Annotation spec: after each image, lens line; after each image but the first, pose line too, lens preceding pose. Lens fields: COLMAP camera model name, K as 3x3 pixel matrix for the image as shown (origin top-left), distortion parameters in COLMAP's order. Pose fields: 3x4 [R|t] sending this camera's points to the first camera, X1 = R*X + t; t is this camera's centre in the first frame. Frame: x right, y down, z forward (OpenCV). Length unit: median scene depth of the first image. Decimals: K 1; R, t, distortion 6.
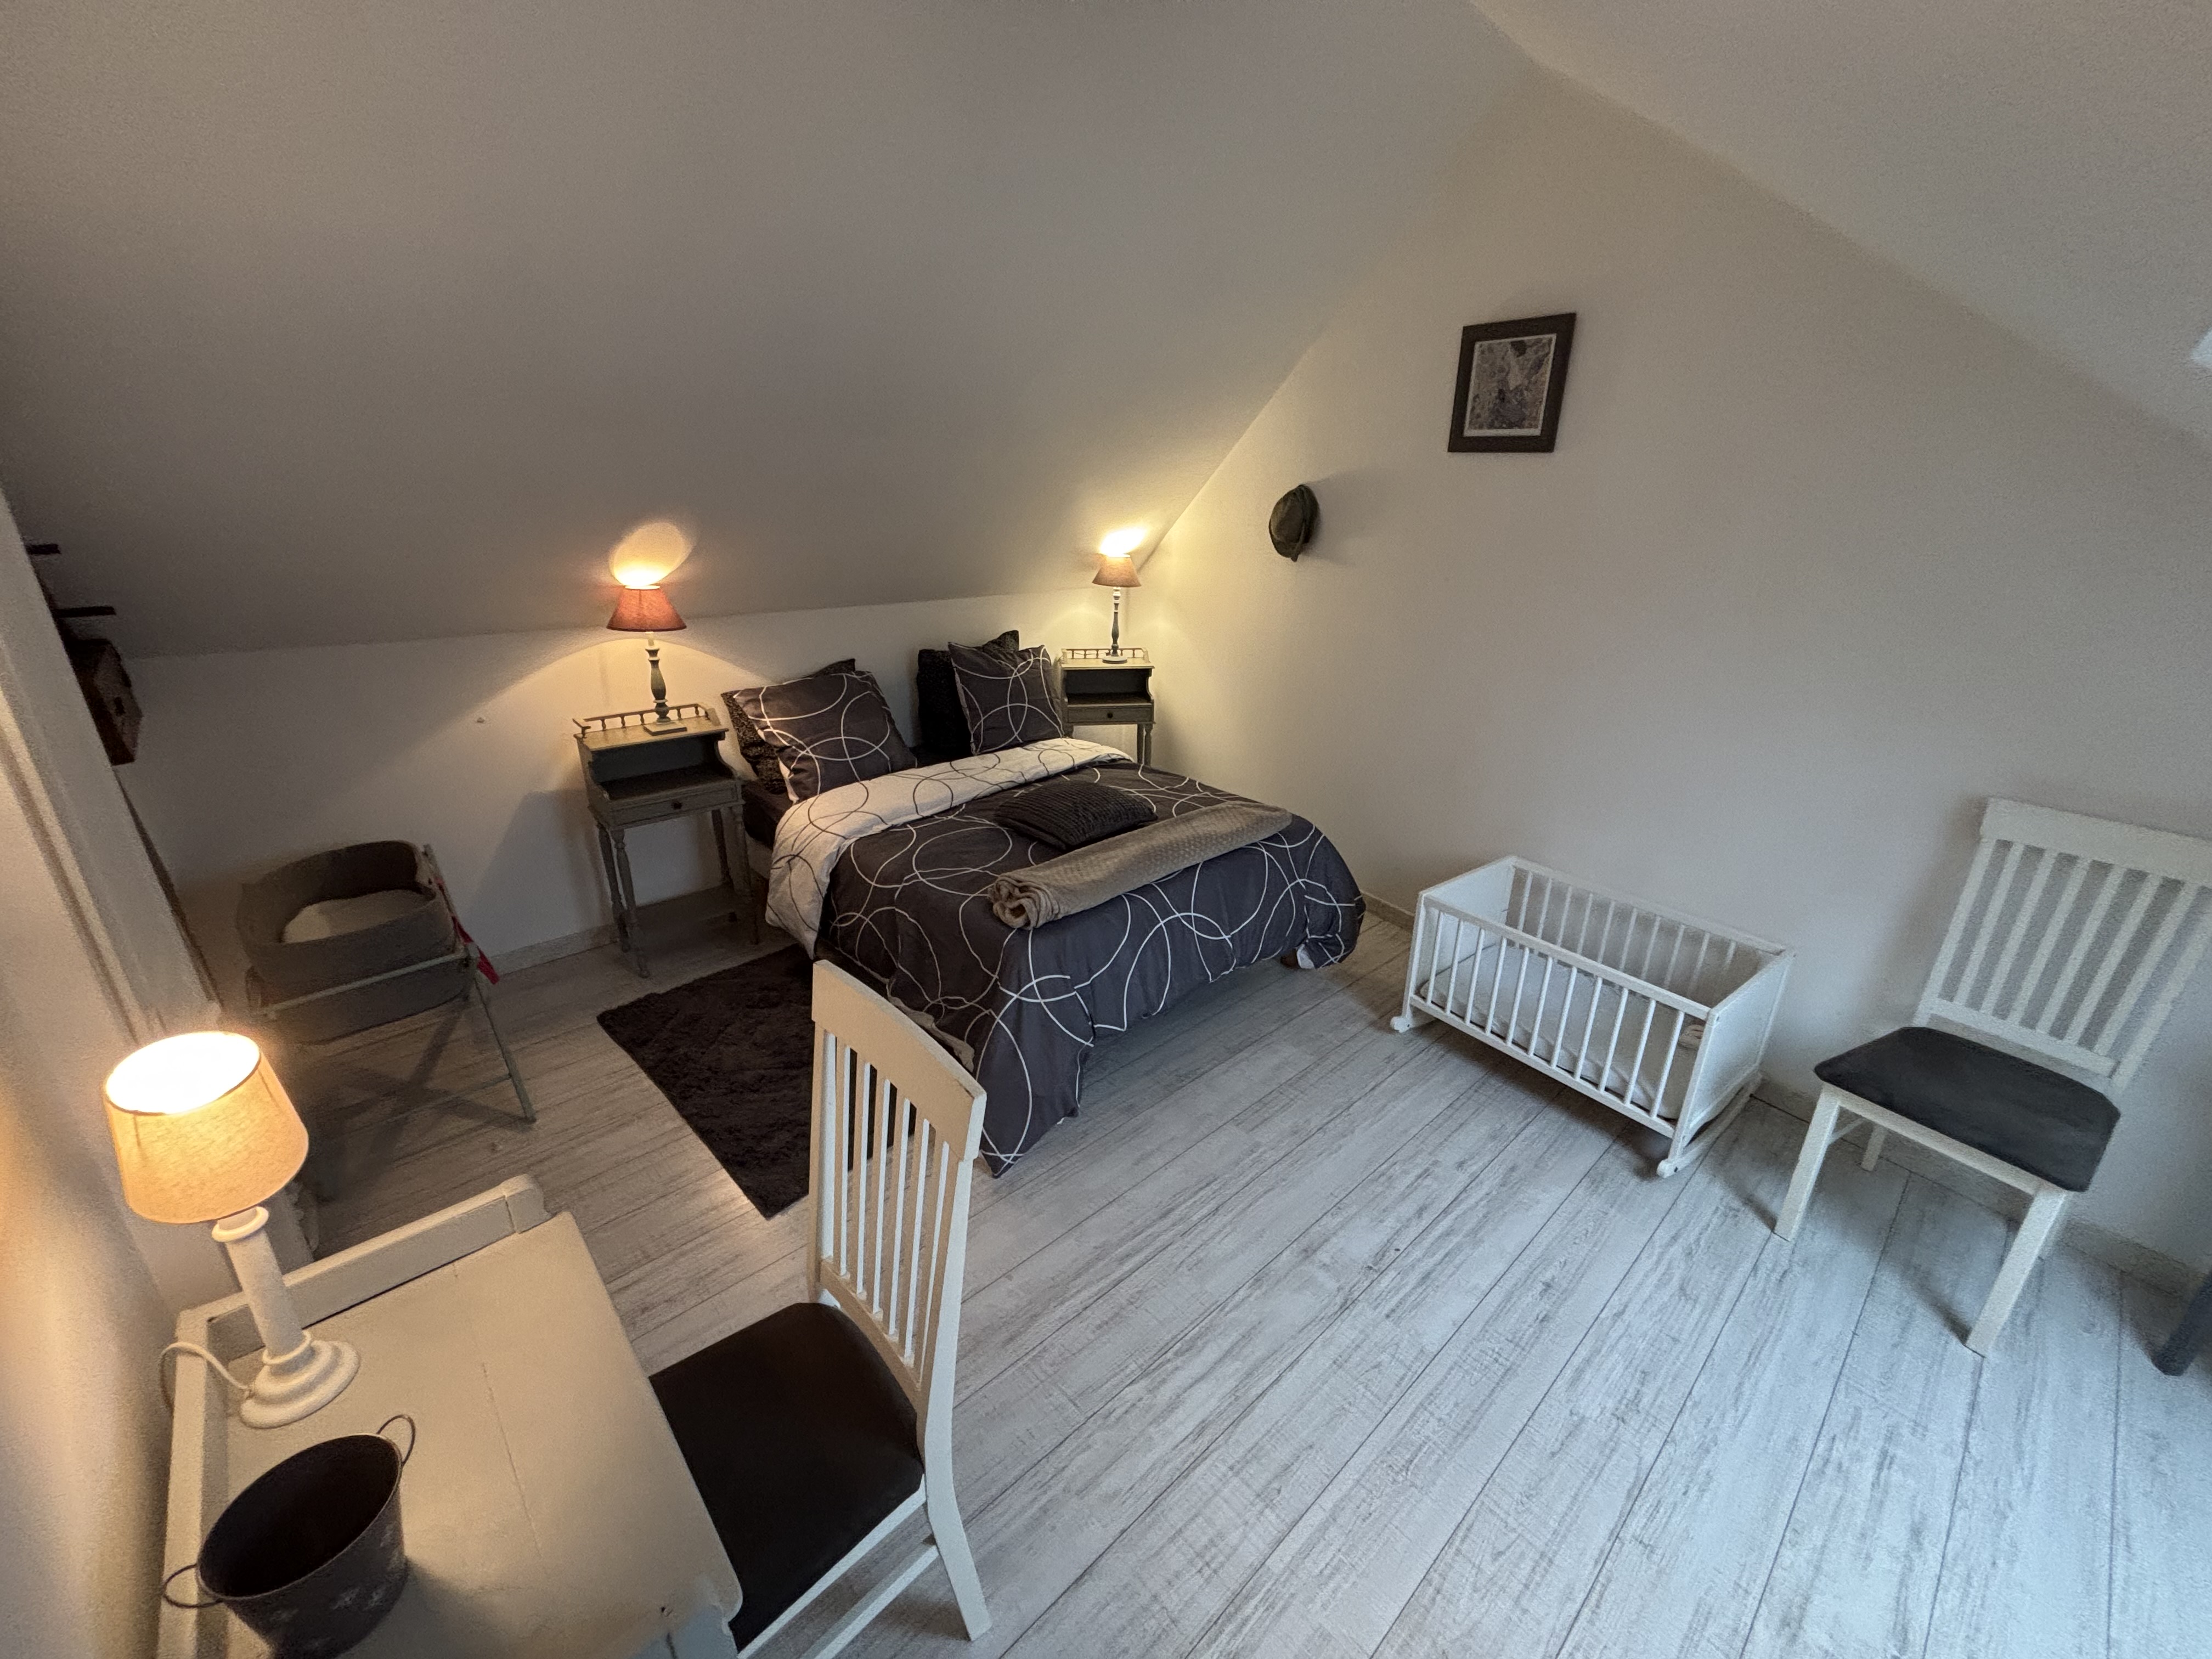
lens RADIAL K [[890.9, 0, 1094.0], [0, 890.9, 823.9], [0, 0, 1]] dist [-0.004034, -0.000268]
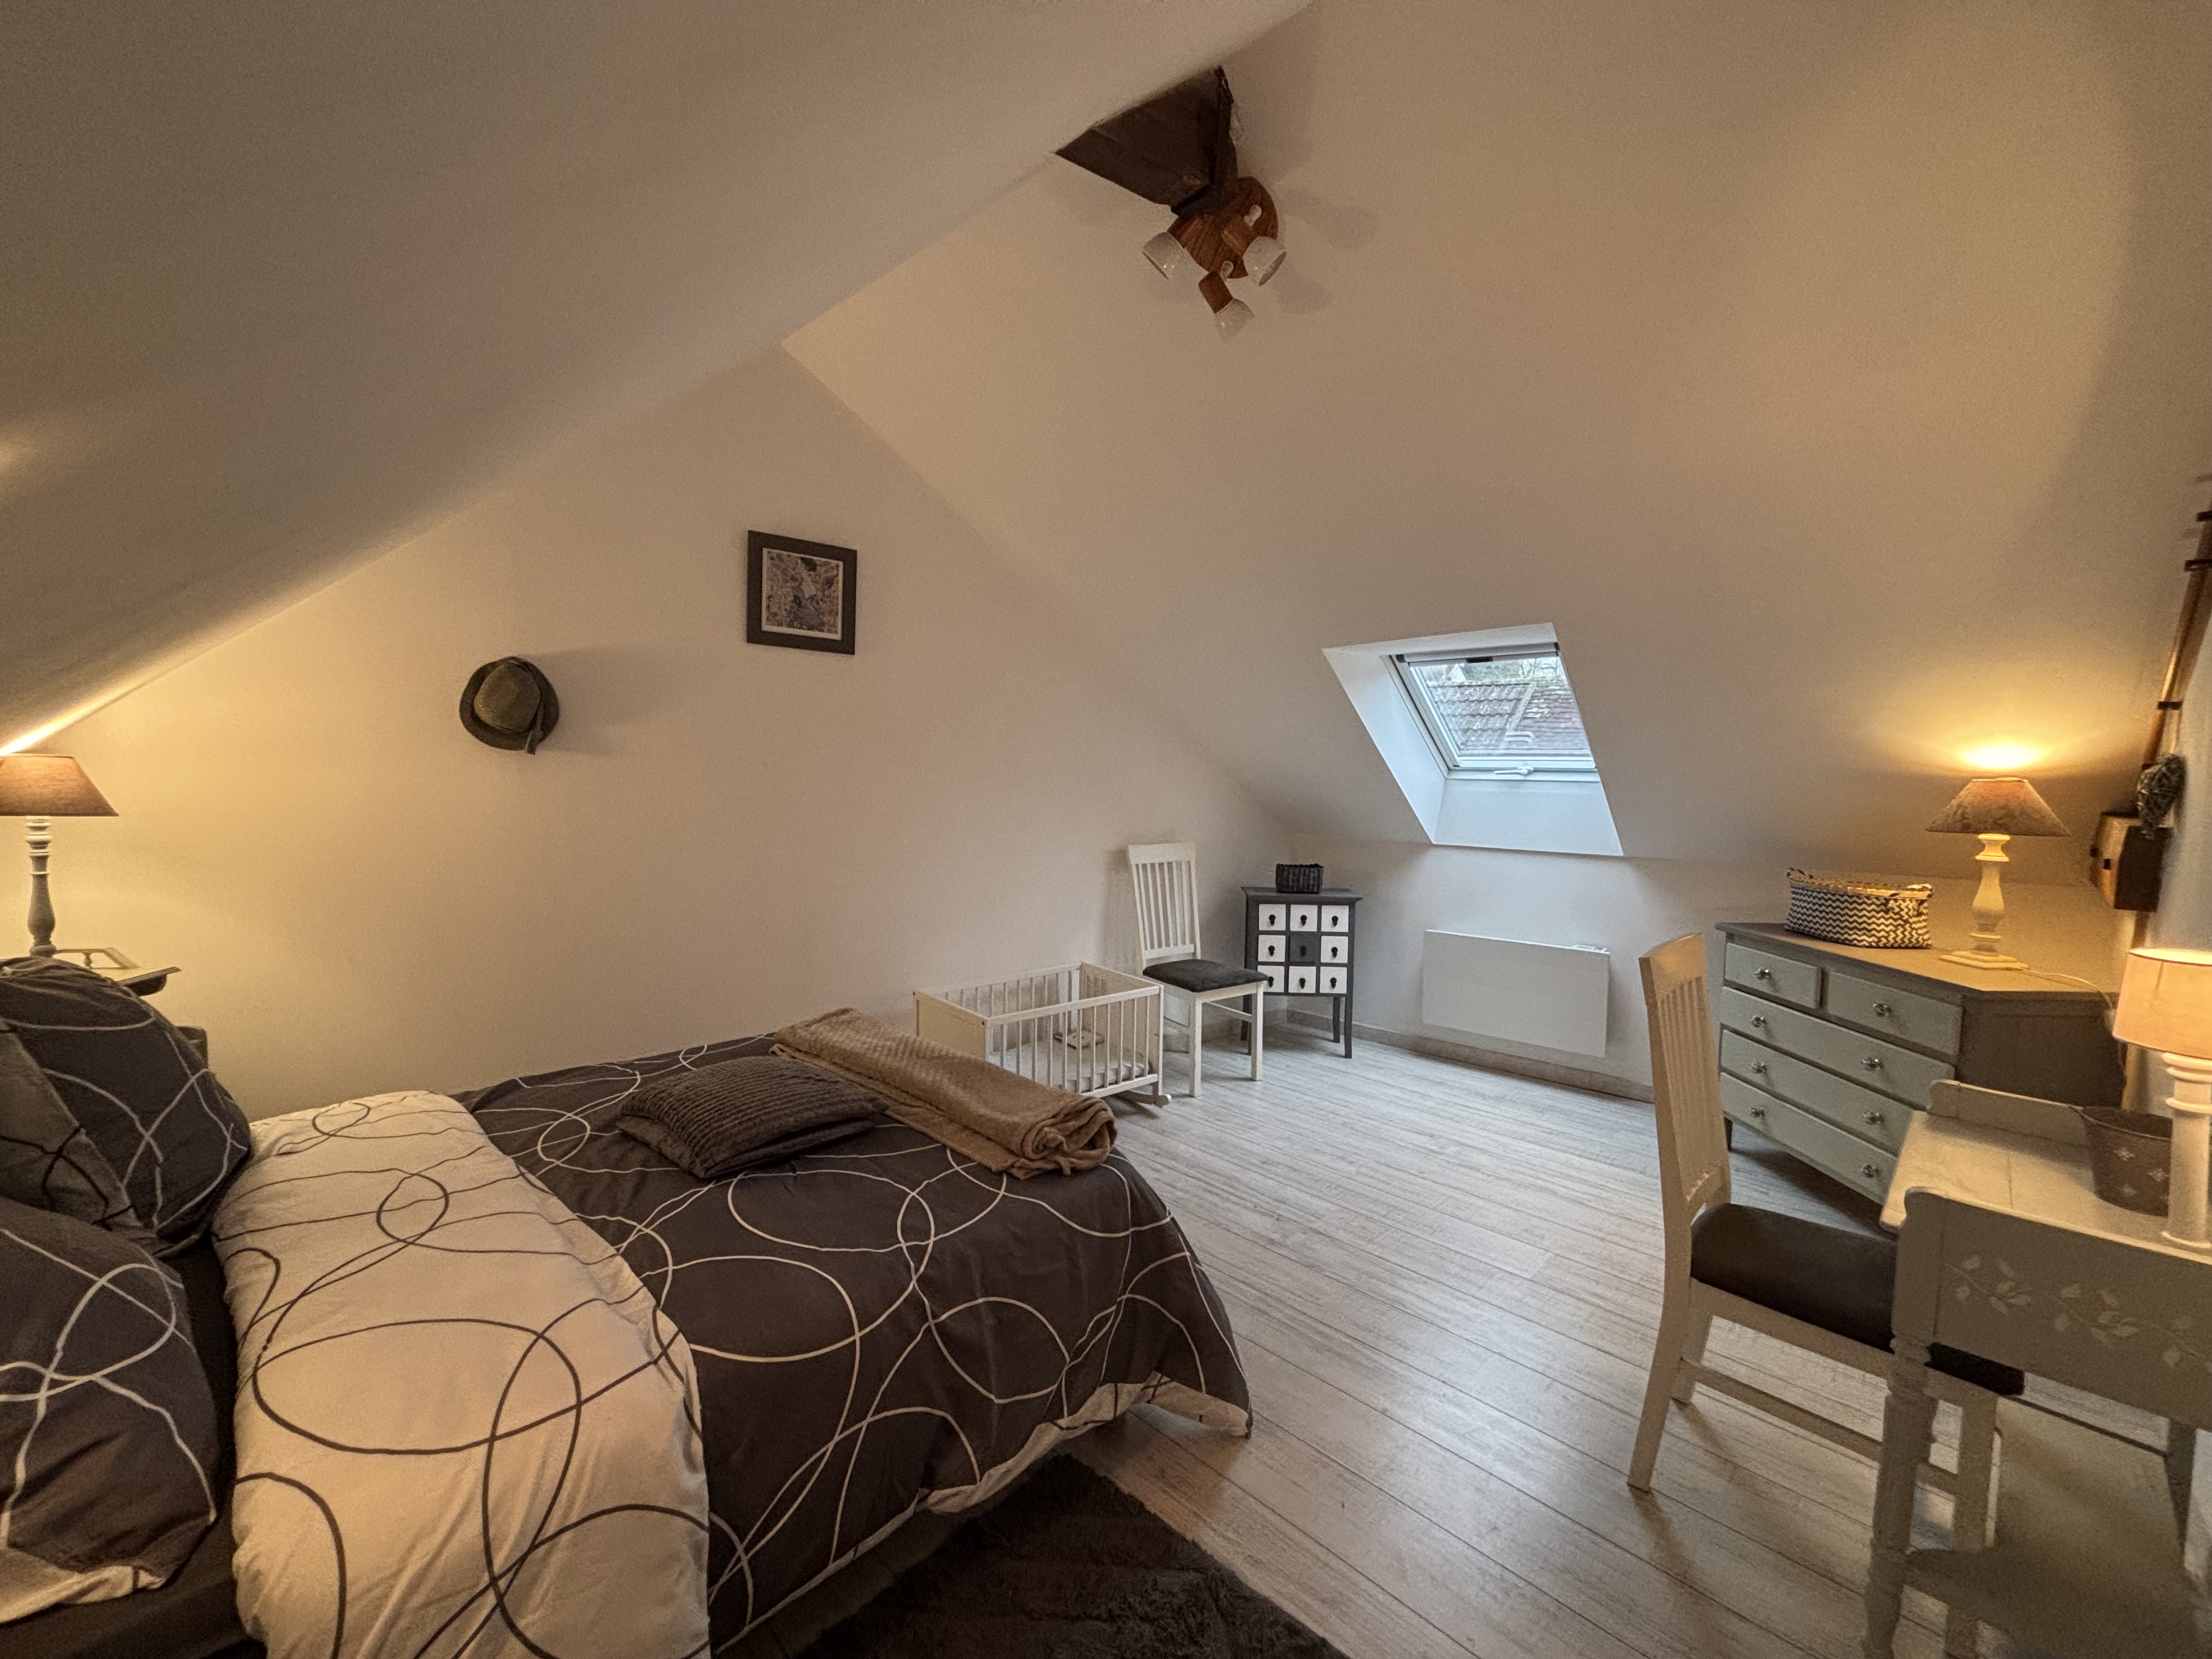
lens RADIAL K [[890.9, 0, 1087.1], [0, 890.9, 830.4], [0, 0, 1]] dist [-0.004034, -0.000268]
pose [[-0.044087, -0.069217, 0.996627, -0.679604], [0.340328, 0.936887, 0.080123, -0.175948], [-0.939273, 0.342712, -0.017748, 0.767943]]
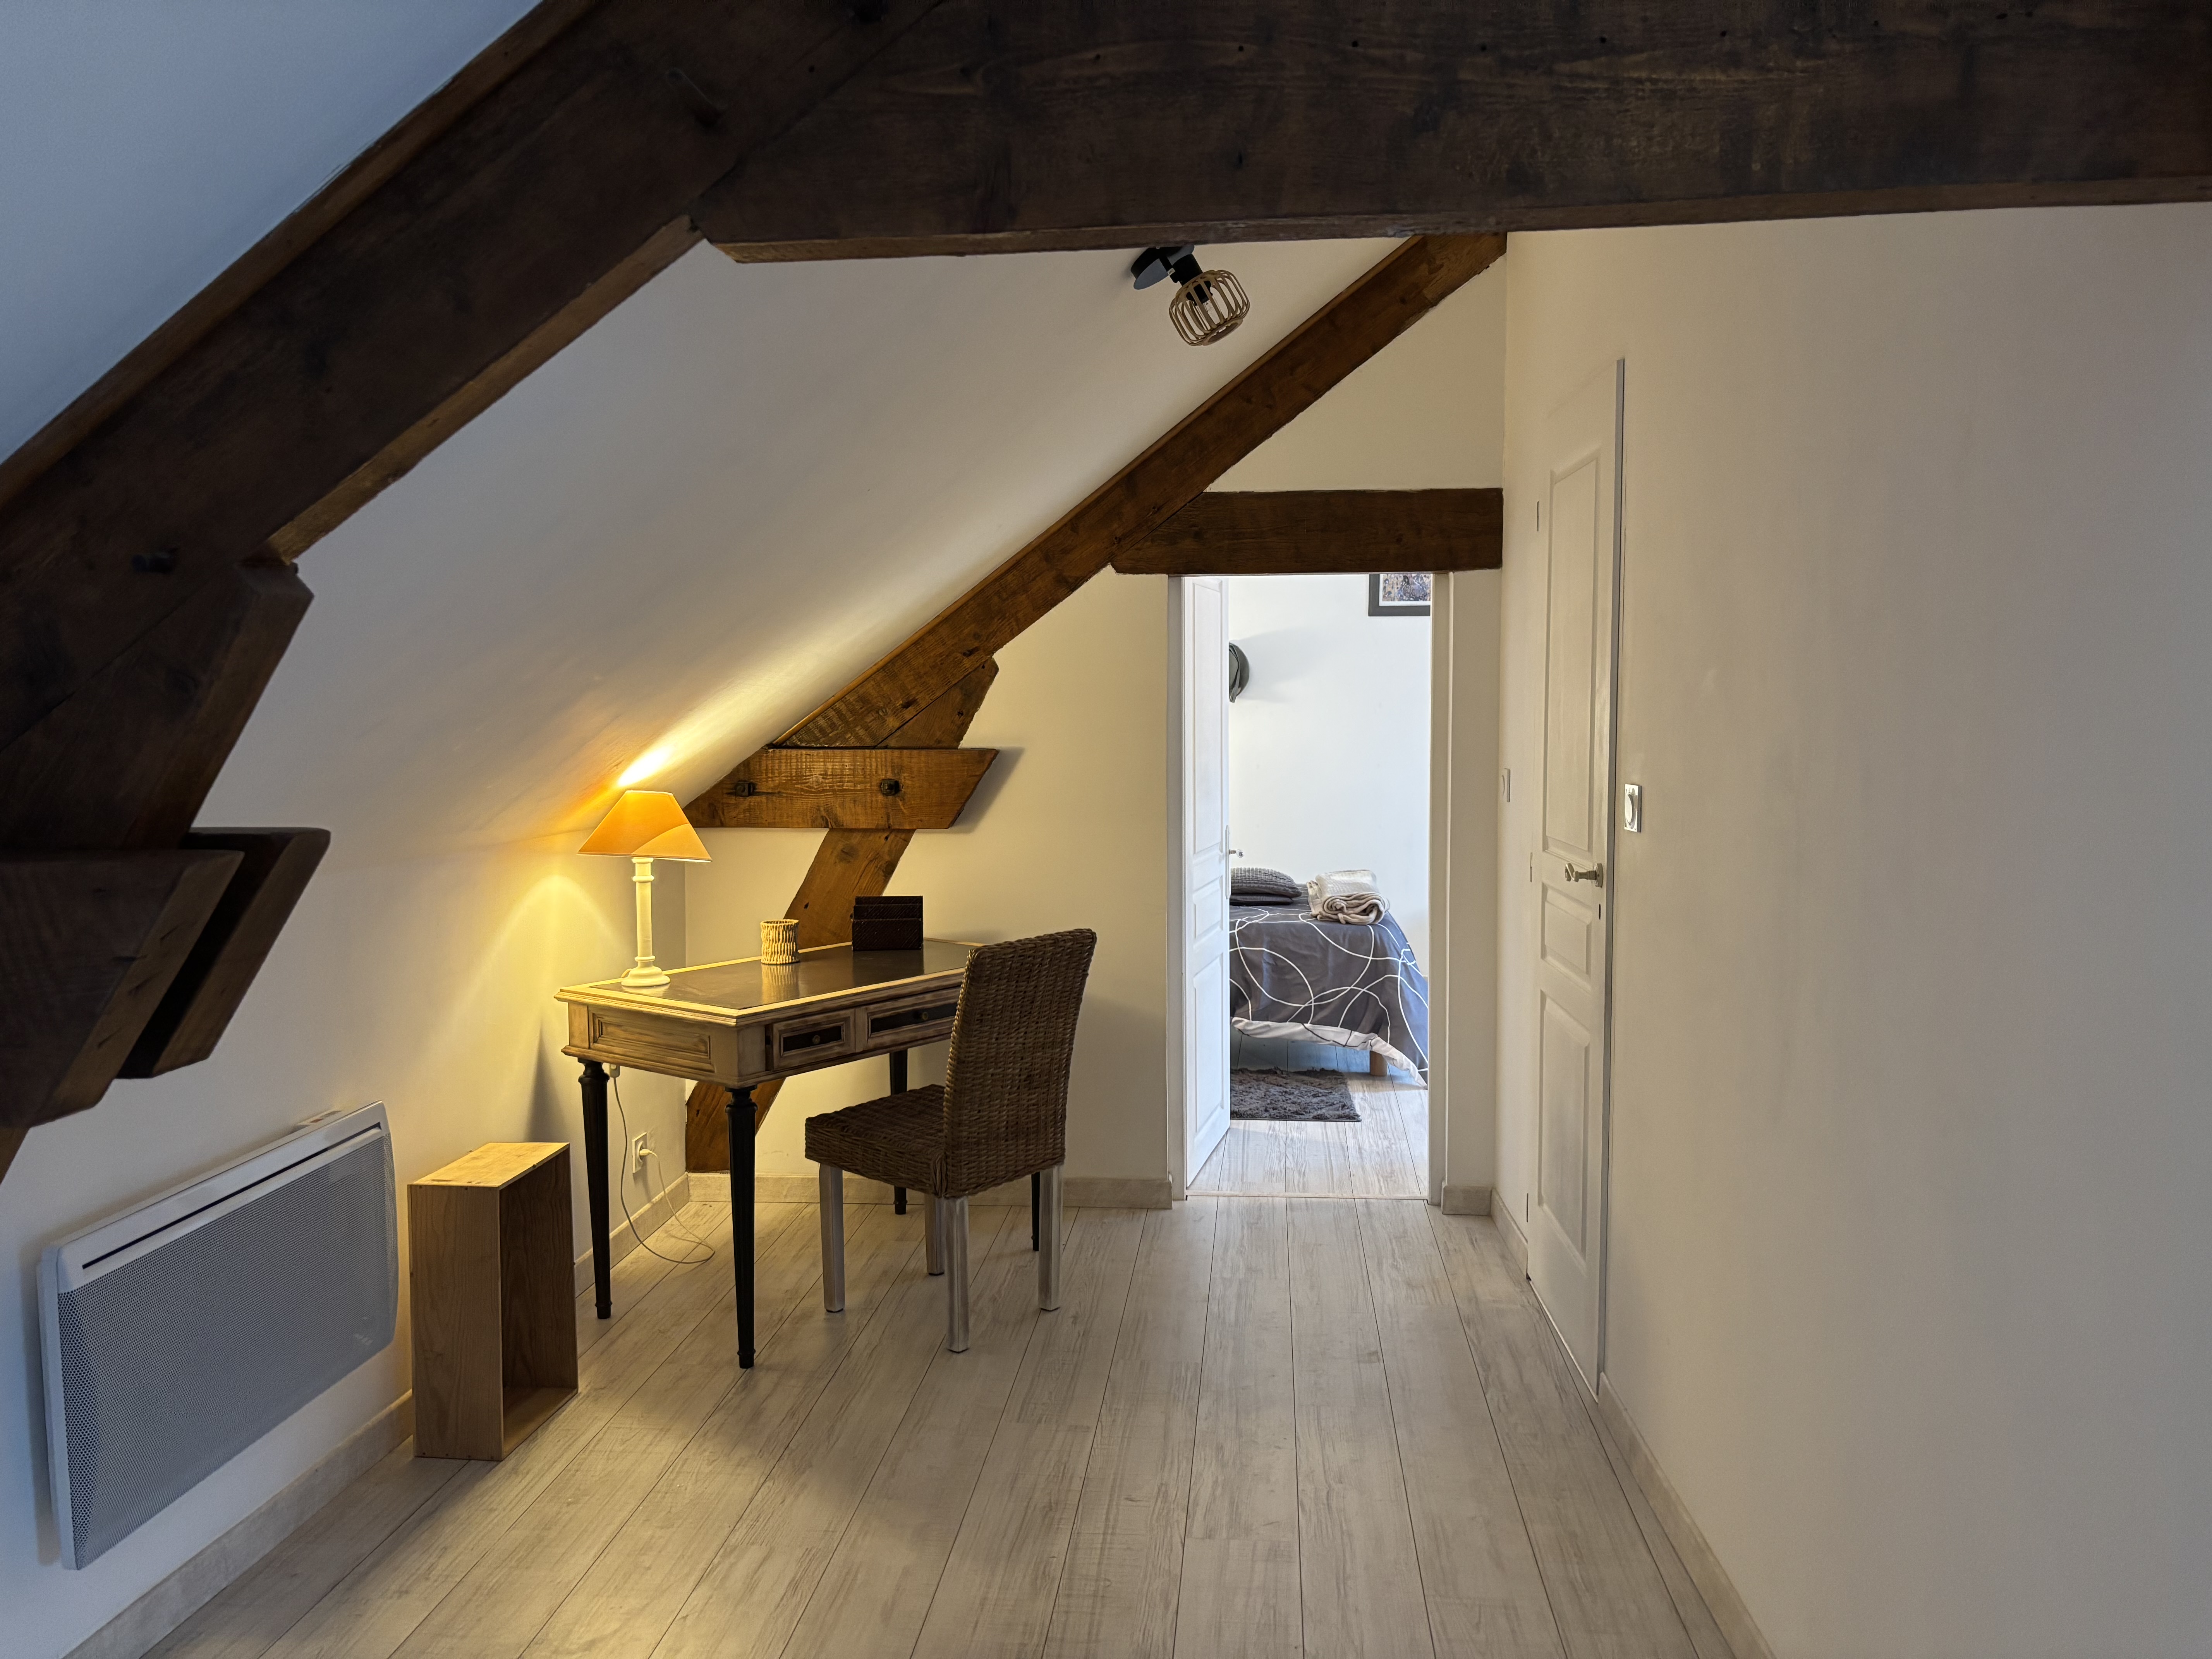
lens RADIAL K [[1669.0, 0, 1107.1], [0, 1669.0, 830.4], [0, 0, 1]] dist [-0.000608, -0.000014]
pose [[0.734862, -0.068820, 0.674716, -1.746266], [0.256699, 0.949050, -0.182781, 0.276495], [-0.627760, 0.307517, 0.715087, -0.511173]]
